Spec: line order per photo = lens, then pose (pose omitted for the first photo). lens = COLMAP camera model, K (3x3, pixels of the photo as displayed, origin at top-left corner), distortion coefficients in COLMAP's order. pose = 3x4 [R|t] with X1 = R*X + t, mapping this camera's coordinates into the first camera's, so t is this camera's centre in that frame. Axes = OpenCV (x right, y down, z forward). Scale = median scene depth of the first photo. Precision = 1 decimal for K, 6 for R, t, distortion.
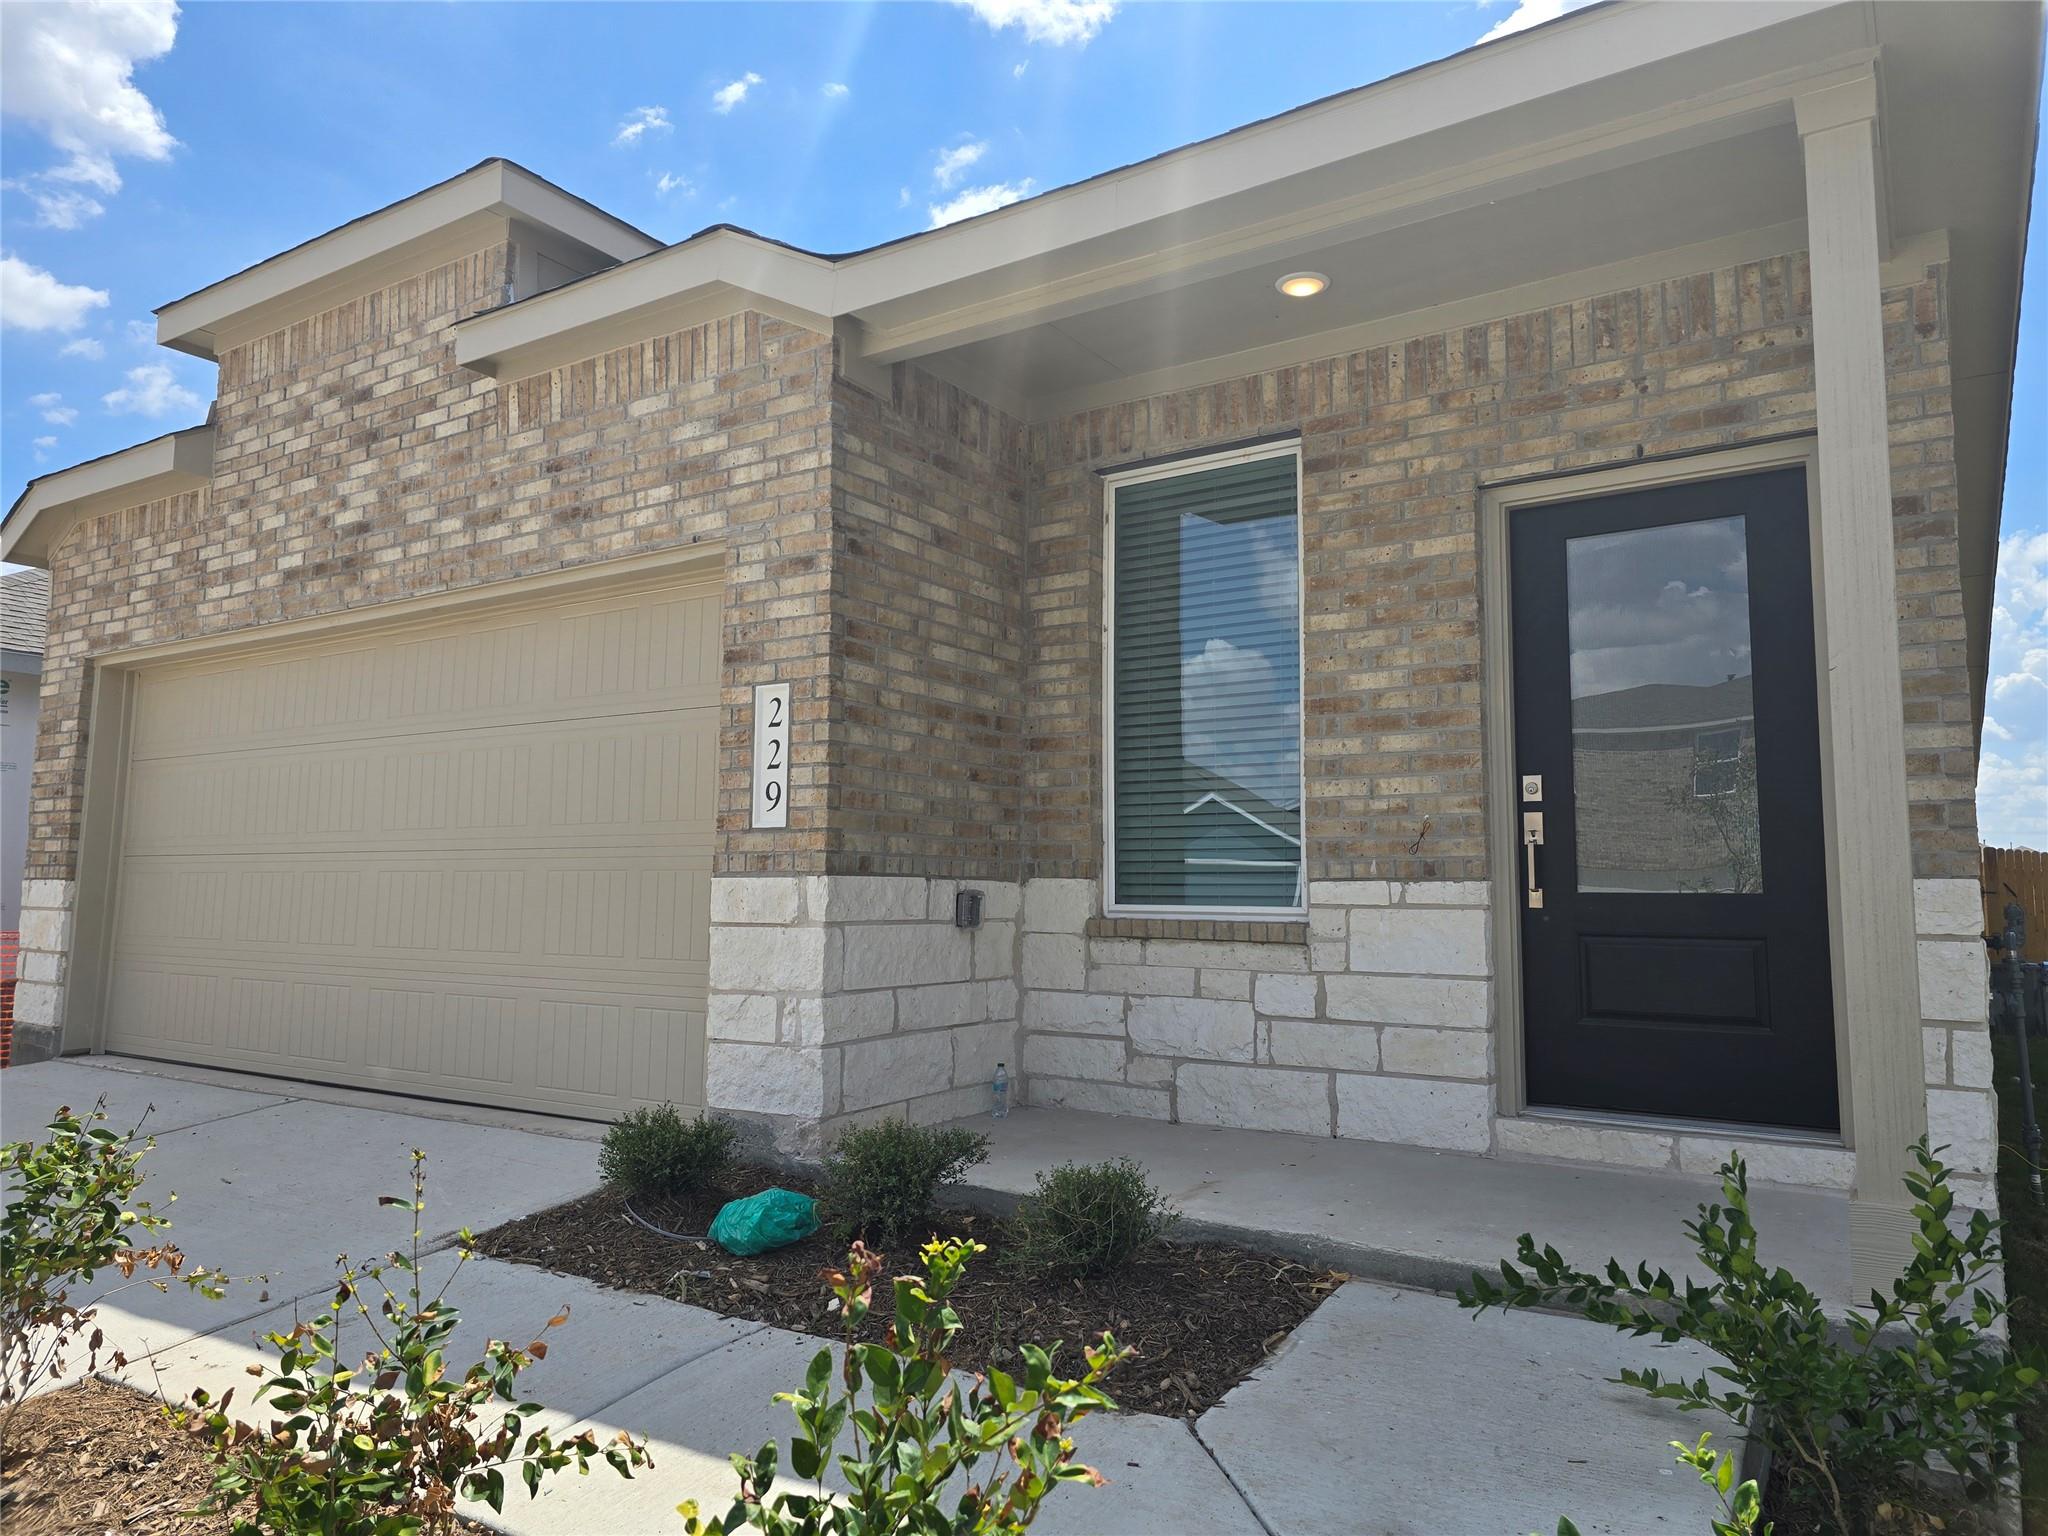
lens RADIAL K [[1368.9, 0, 1025.7], [0, 1368.9, 764.2], [0, 0, 1]] dist [0.065352, -0.051333]
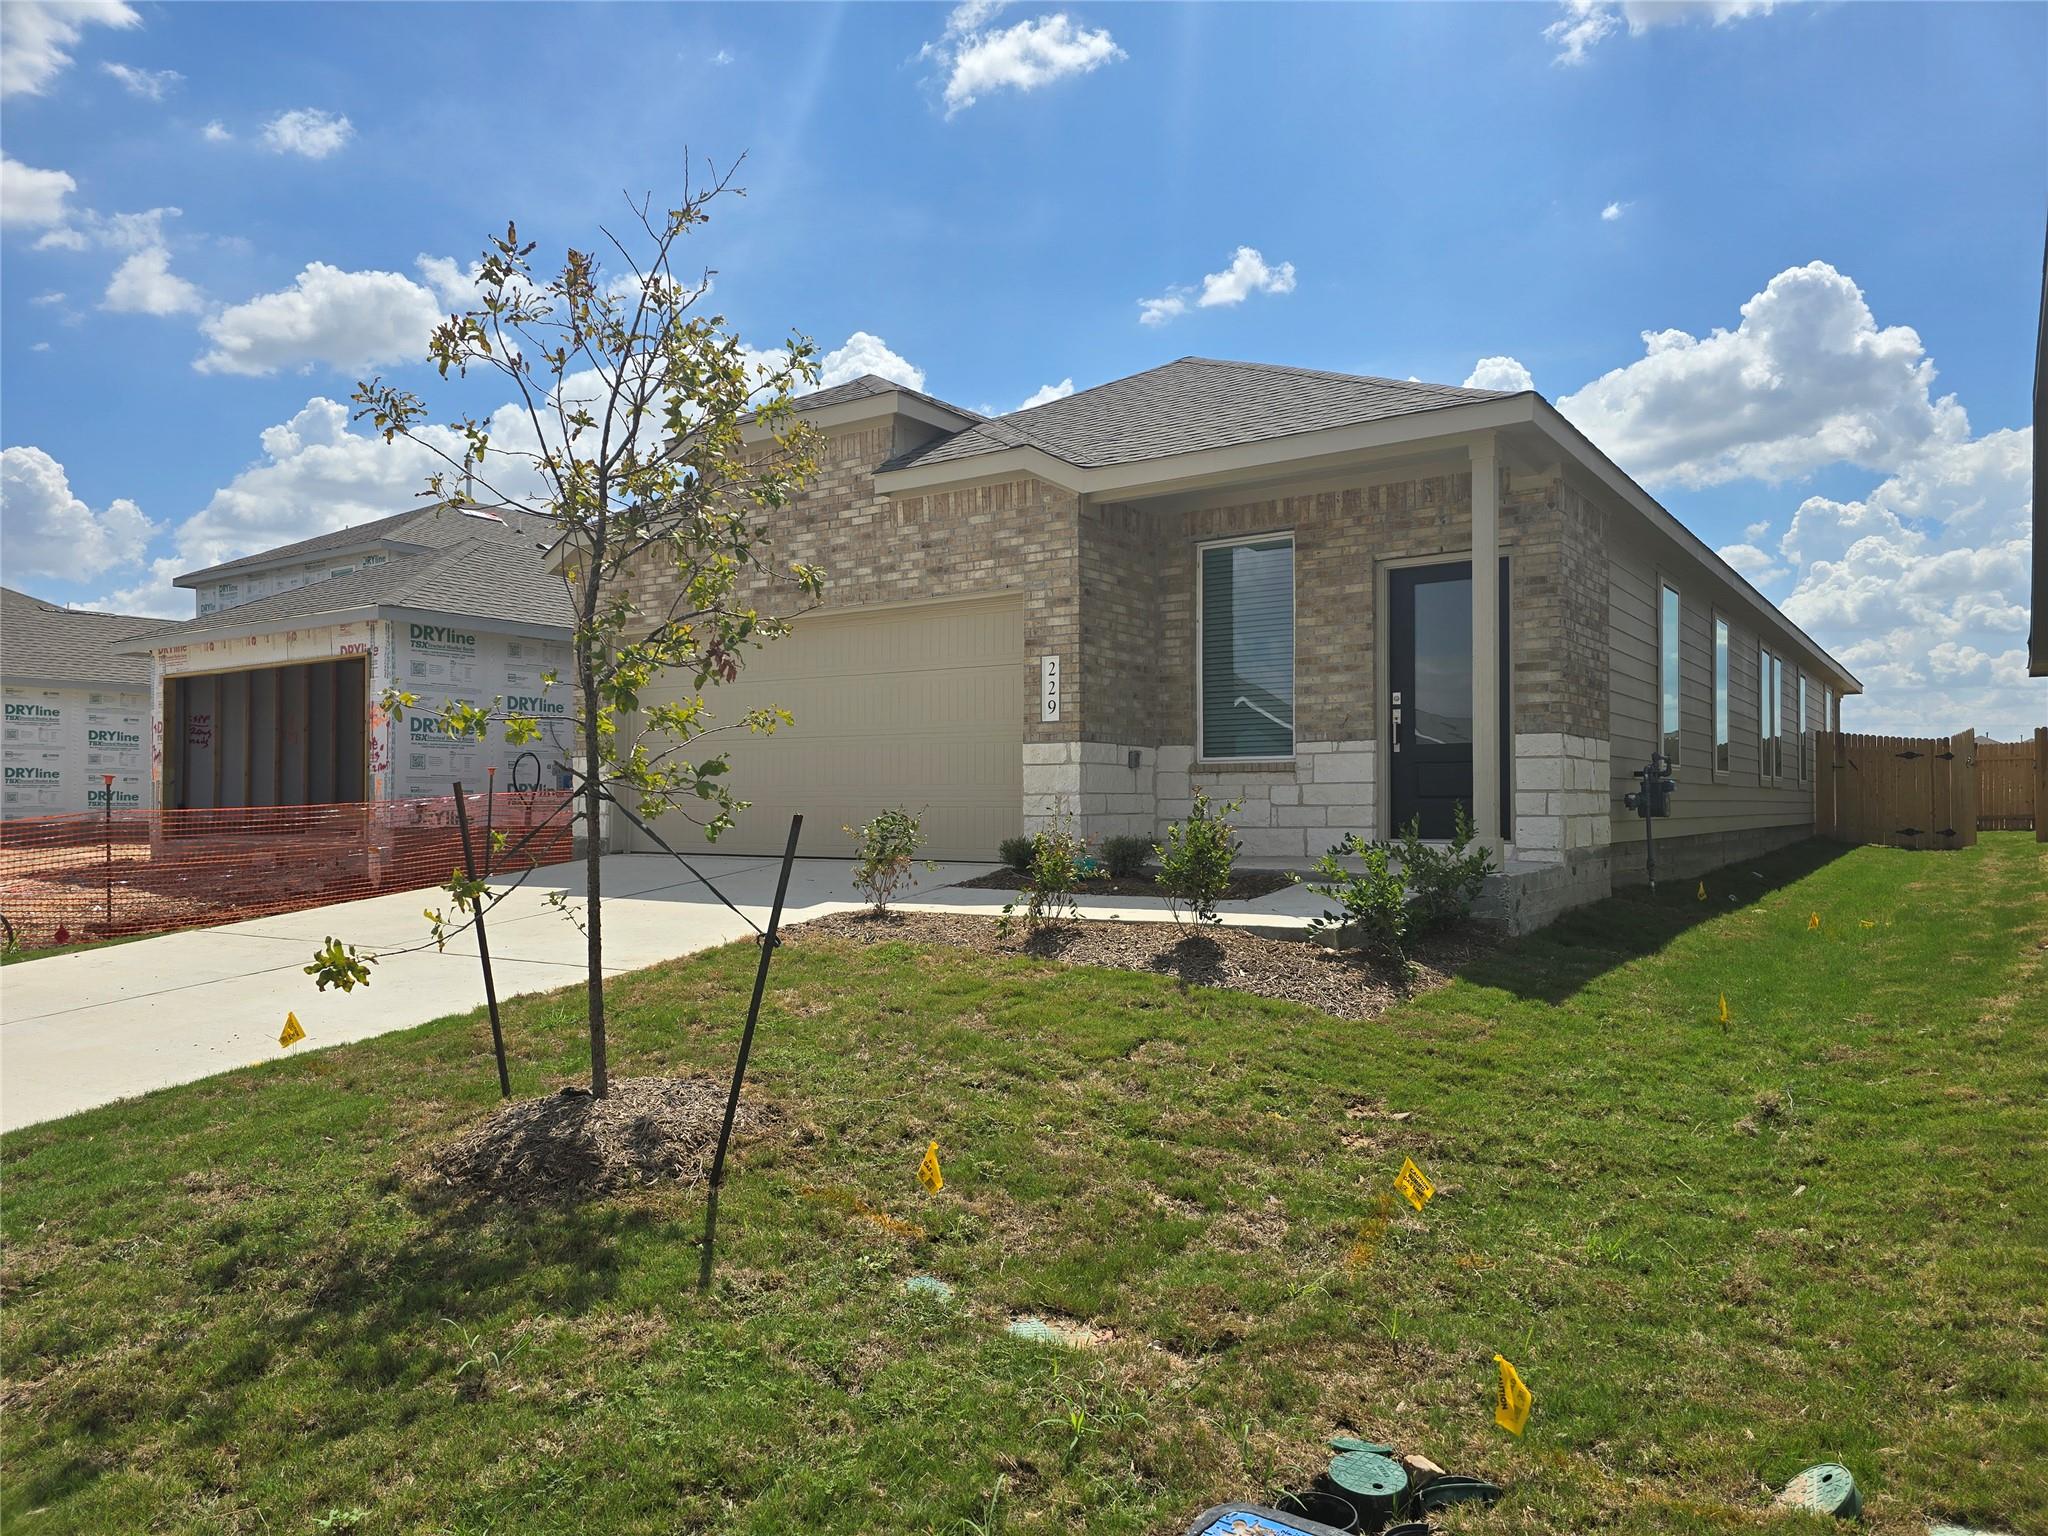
lens RADIAL K [[1368.9, 0, 1021.7], [0, 1368.9, 798.1], [0, 0, 1]] dist [0.065352, -0.051333]
pose [[0.999659, -0.010118, -0.024063, -0.175390], [0.012344, 0.995474, 0.094230, -0.037662], [0.023001, -0.094495, 0.995260, -1.174038]]
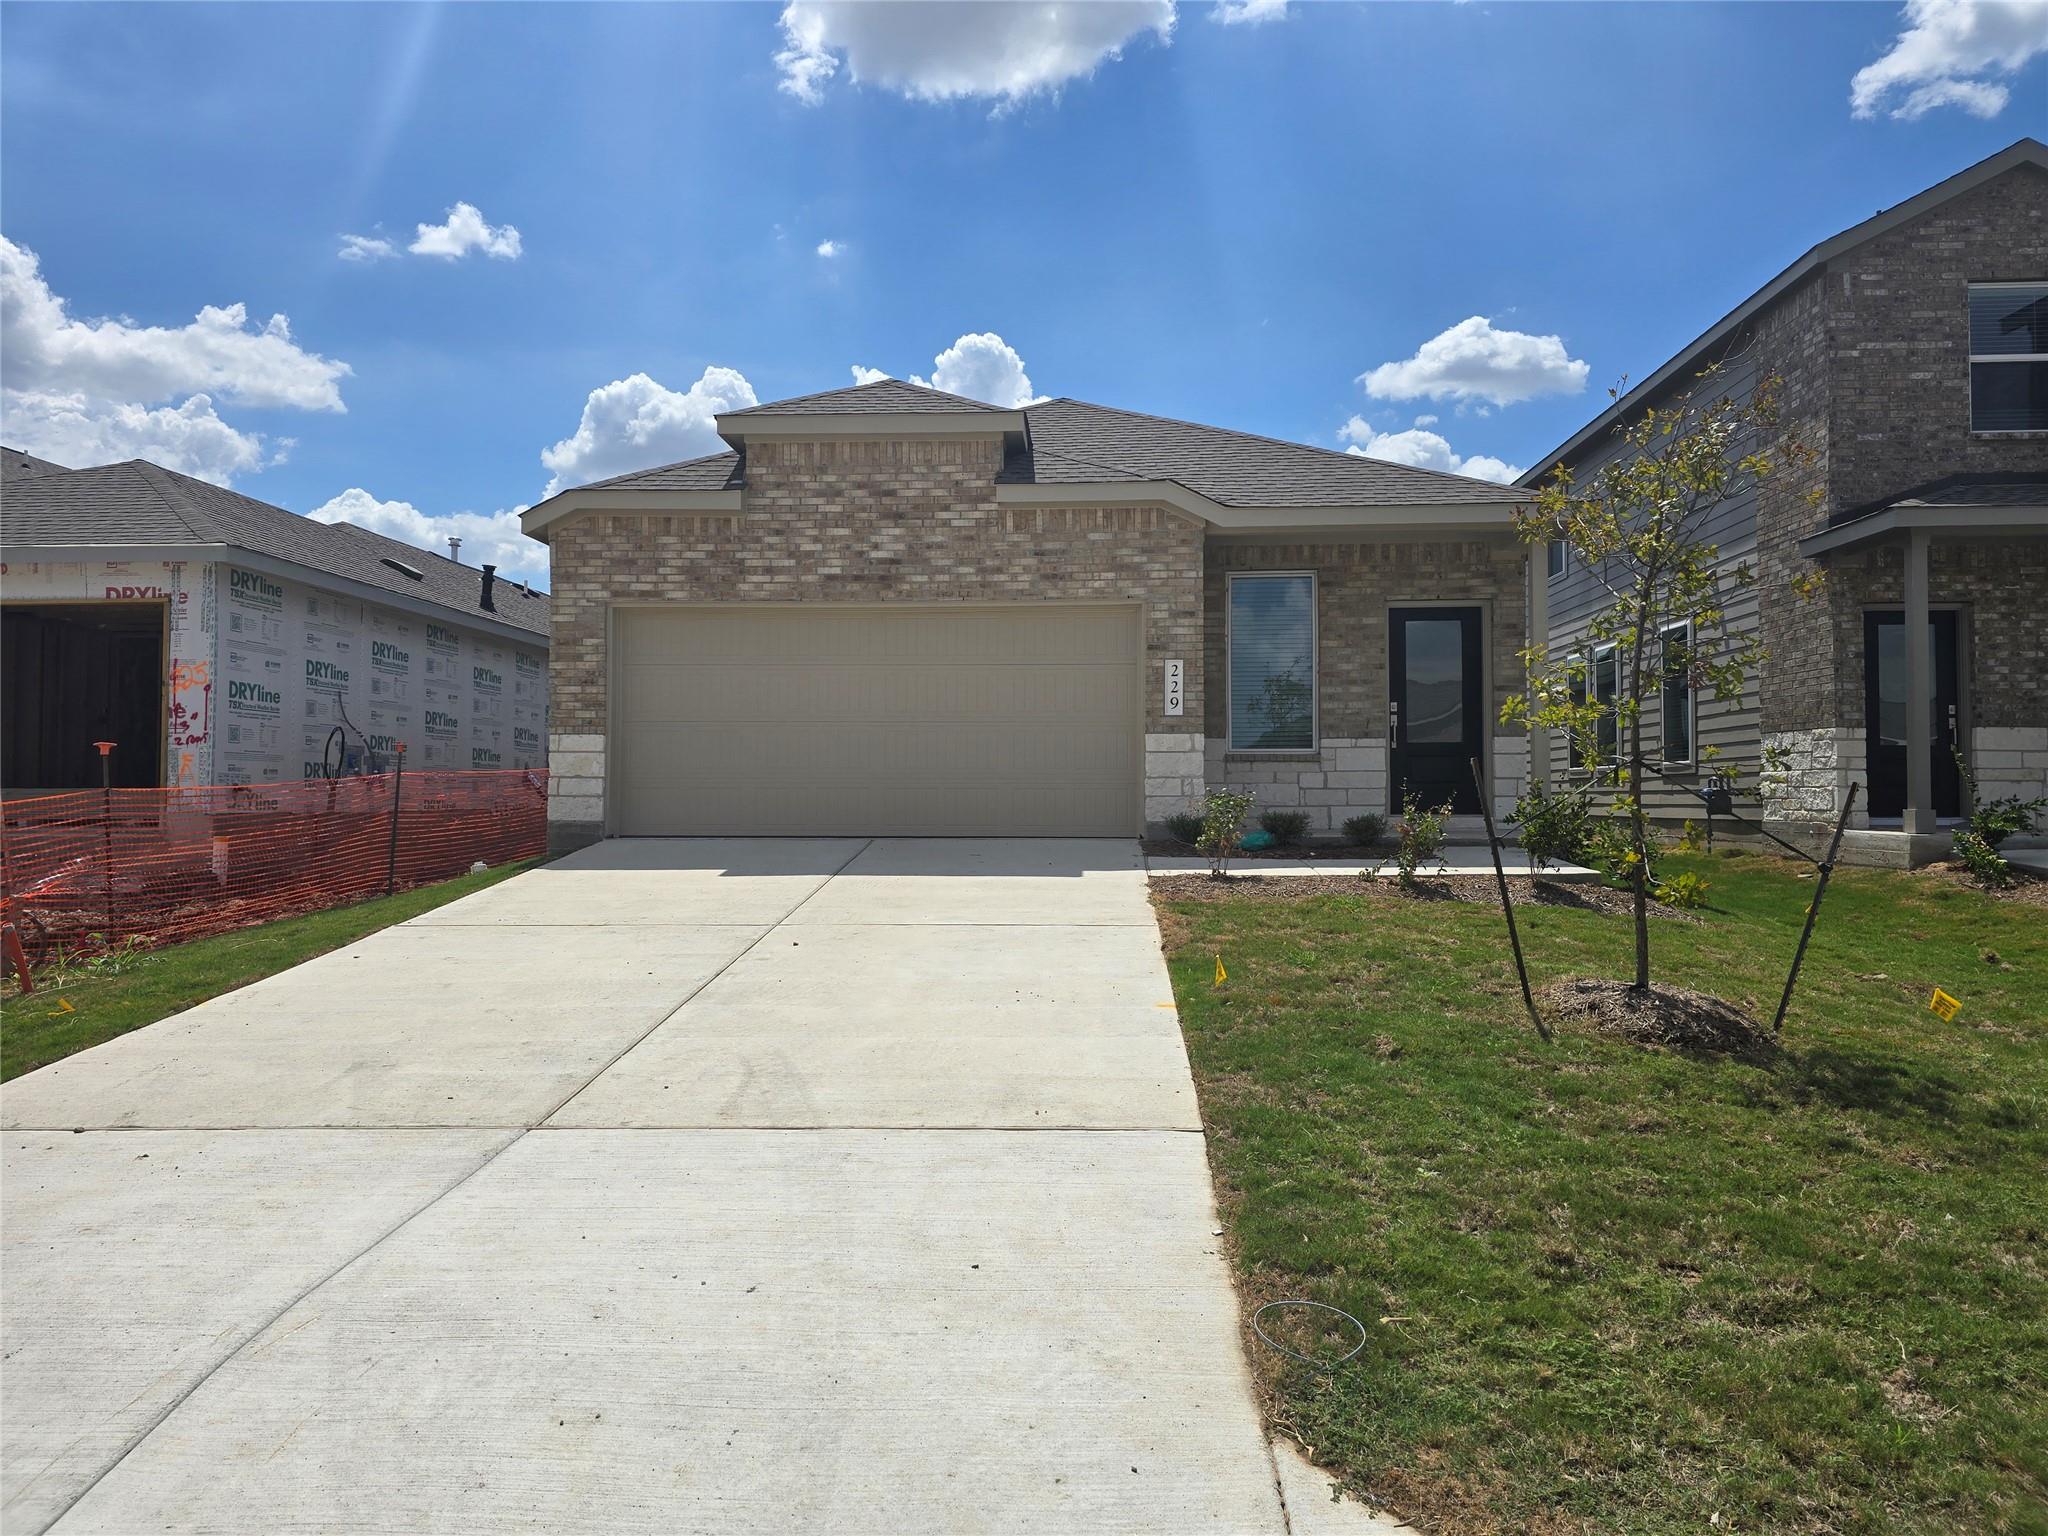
lens RADIAL K [[1368.9, 0, 1021.0], [0, 1368.9, 763.8], [0, 0, 1]] dist [0.065352, -0.051333]
pose [[0.869605, 0.002710, 0.493741, -1.661246], [-0.042245, 0.996726, 0.068934, -0.028071], [-0.491938, -0.080803, 0.866873, -1.080193]]
